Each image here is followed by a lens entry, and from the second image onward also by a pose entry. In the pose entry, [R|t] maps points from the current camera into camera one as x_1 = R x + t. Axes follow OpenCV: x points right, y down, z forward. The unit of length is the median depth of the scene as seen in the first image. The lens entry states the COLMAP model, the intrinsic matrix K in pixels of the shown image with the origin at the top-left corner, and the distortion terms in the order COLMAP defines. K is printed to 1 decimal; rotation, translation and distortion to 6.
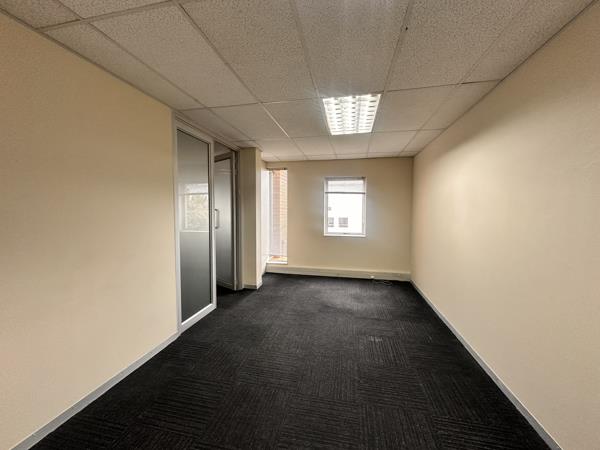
lens RADIAL K [[238.1, 0, 297.8], [0, 238.1, 229.0], [0, 0, 1]] dist [0.004803, 0.000112]
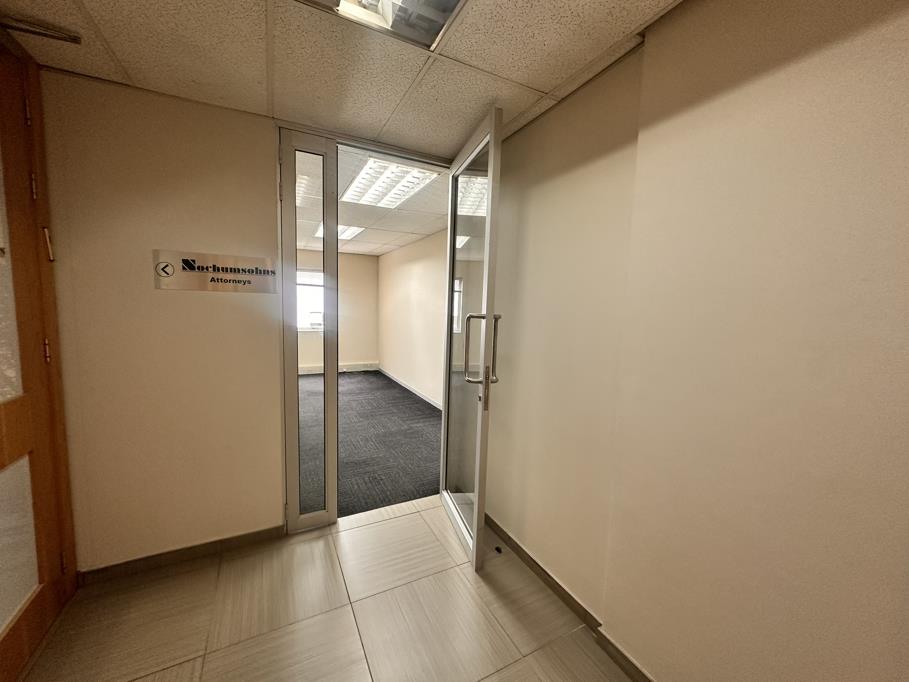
lens RADIAL K [[360.7, 0, 454.8], [0, 360.7, 345.0], [0, 0, 1]] dist [0.004803, 0.000112]
pose [[0.769486, -0.040549, 0.637376, -0.319933], [0.017155, 0.998935, 0.042840, 0.039098], [-0.638434, -0.022031, 0.769362, -0.513634]]
